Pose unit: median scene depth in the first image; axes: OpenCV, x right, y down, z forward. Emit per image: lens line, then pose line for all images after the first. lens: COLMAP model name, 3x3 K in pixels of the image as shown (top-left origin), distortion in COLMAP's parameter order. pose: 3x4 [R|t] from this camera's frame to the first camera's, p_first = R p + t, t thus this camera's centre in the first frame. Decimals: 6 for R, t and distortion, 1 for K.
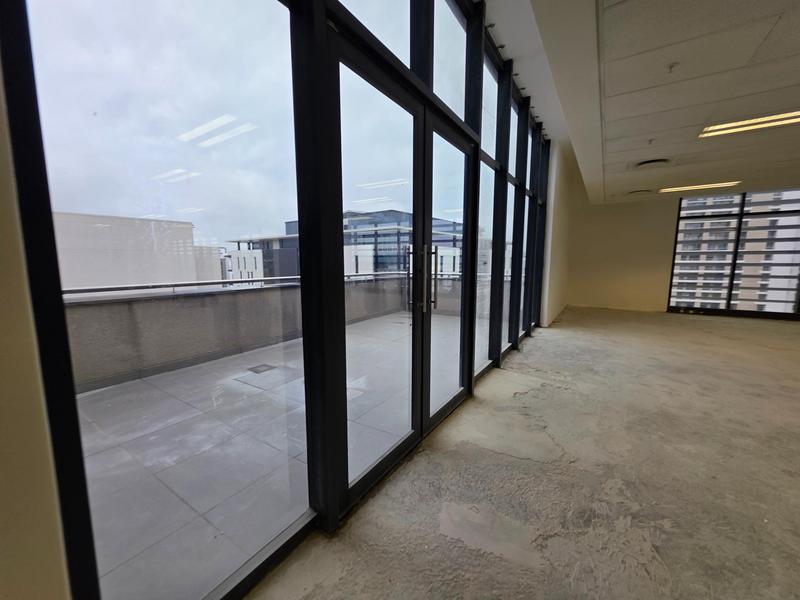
lens RADIAL K [[317.5, 0, 400.0], [0, 317.5, 300.0], [0, 0, 1]] dist [0.000183, 0.000019]
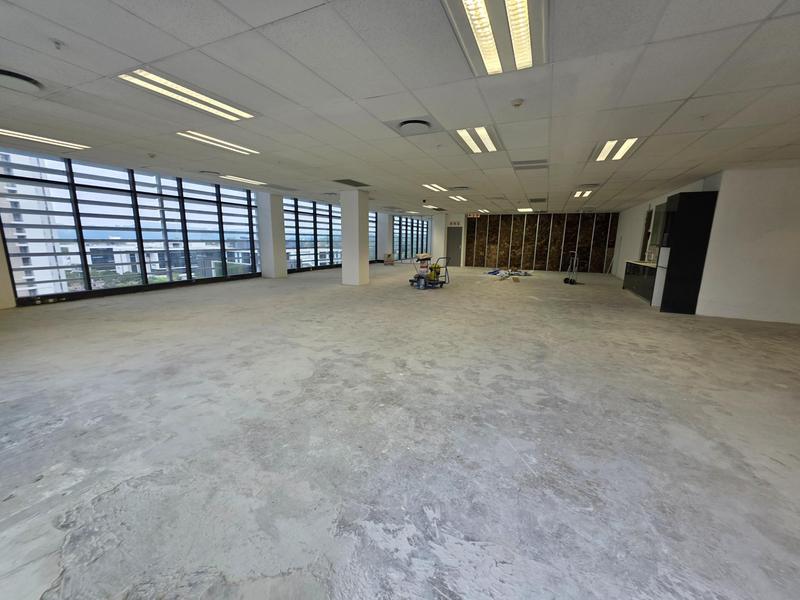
lens RADIAL K [[314.9, 0, 407.4], [0, 314.9, 301.7], [0, 0, 1]] dist [0.000238, 0.000053]
pose [[-0.156840, -0.188764, 0.969417, 0.000620], [0.100685, 0.973395, 0.205829, -0.079485], [-0.982478, 0.129888, -0.133661, 0.525599]]
